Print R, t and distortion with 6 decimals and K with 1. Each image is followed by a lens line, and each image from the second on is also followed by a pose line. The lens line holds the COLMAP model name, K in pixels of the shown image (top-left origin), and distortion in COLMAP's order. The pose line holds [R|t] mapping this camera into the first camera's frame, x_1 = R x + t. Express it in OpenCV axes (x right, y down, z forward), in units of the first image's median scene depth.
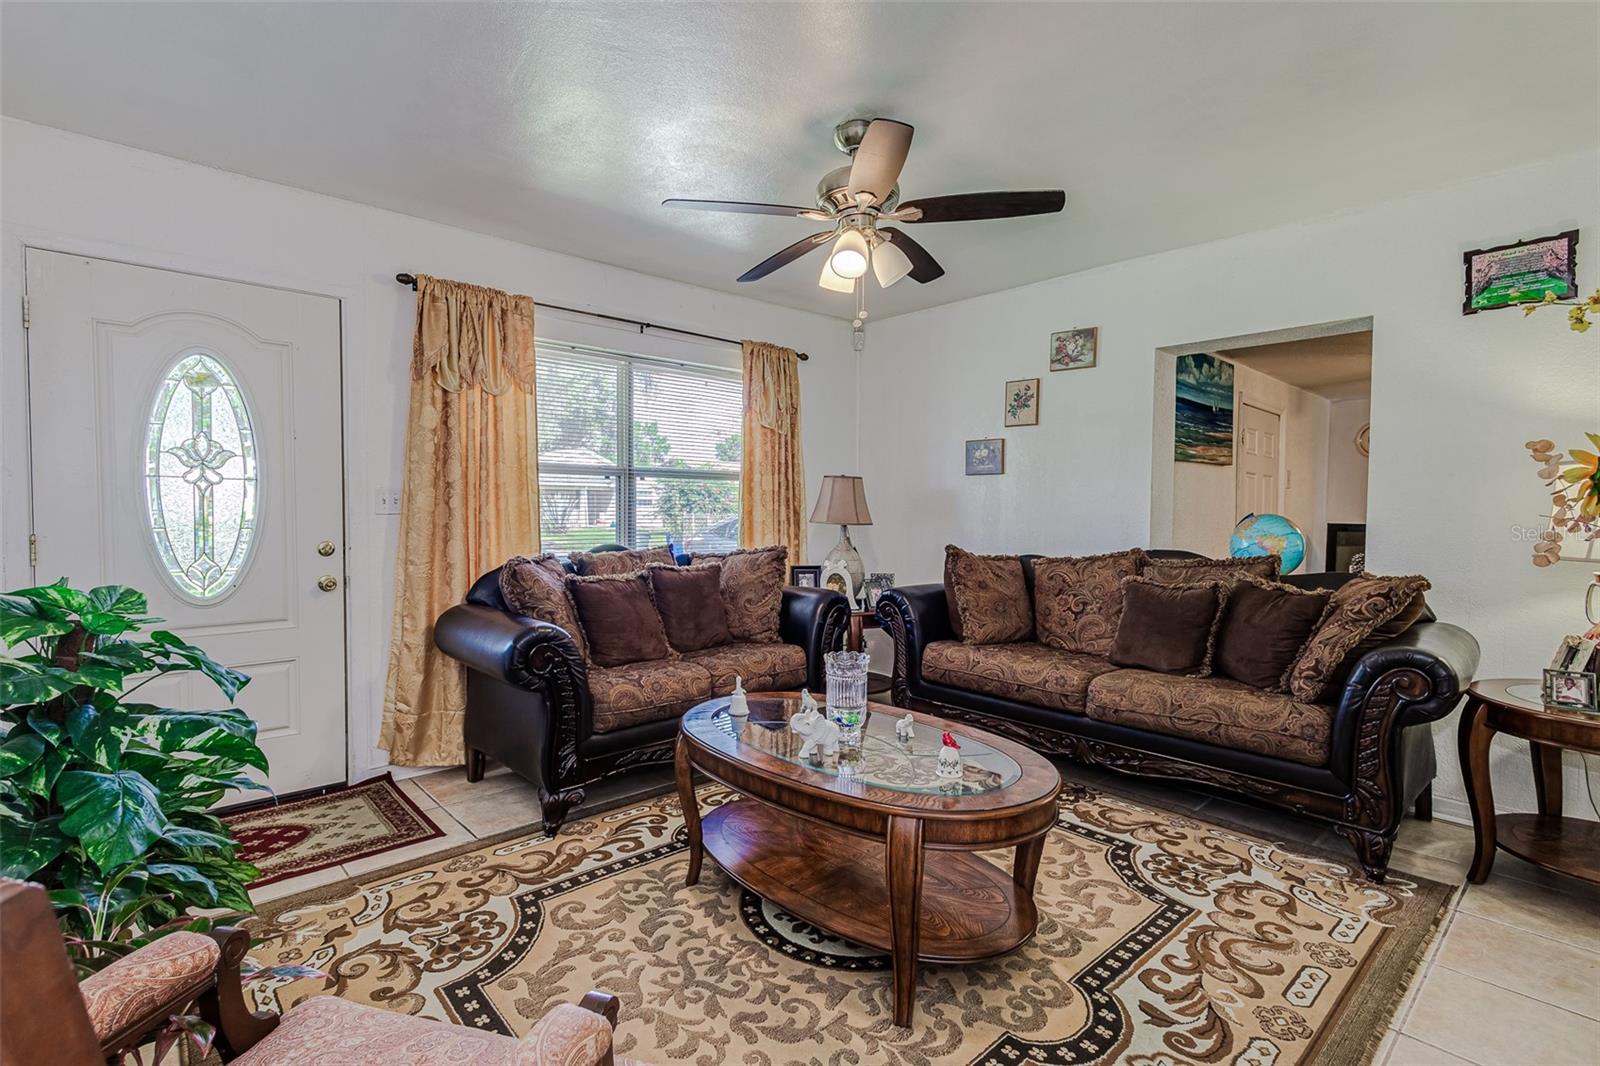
lens RADIAL K [[769.5, 0, 806.3], [0, 769.5, 517.0], [0, 0, 1]] dist [0.010326, -0.000302]
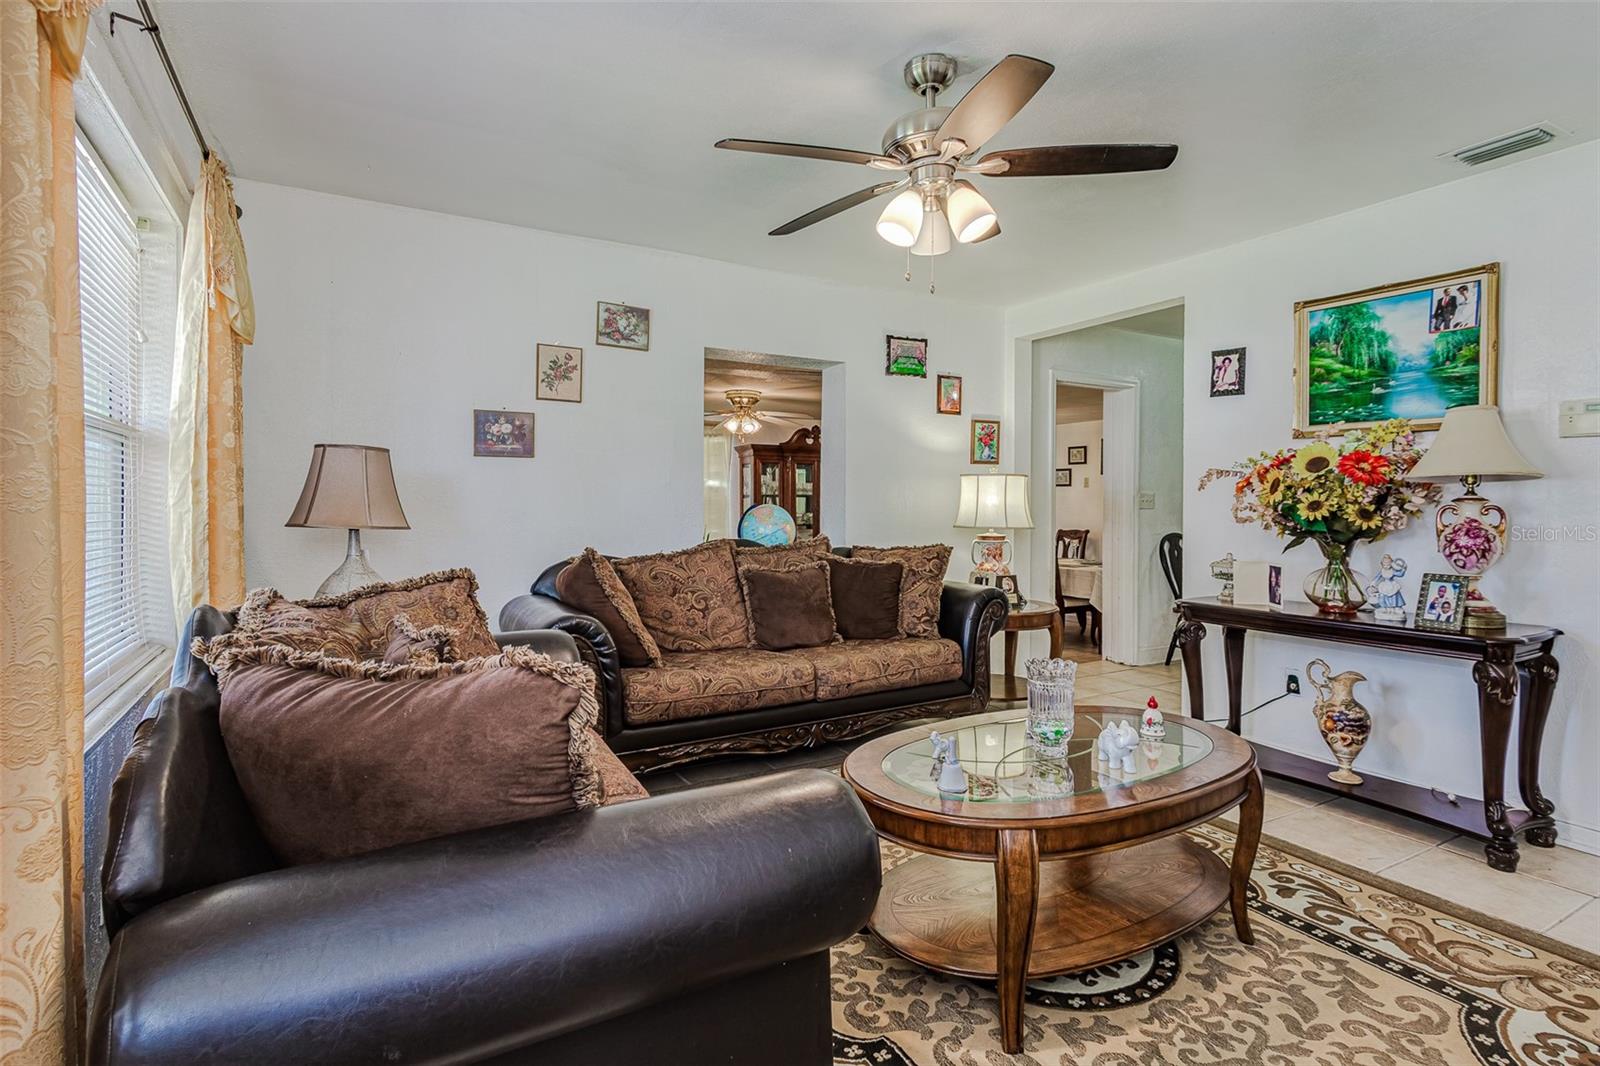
lens RADIAL K [[783.9, 0, 795.2], [0, 783.9, 491.3], [0, 0, 1]] dist [0.004595, 0.000209]
pose [[0.219252, 0.005478, 0.975653, -0.752029], [0.011168, 0.999905, -0.008124, -0.017800], [-0.975604, 0.012678, 0.219170, 0.878465]]
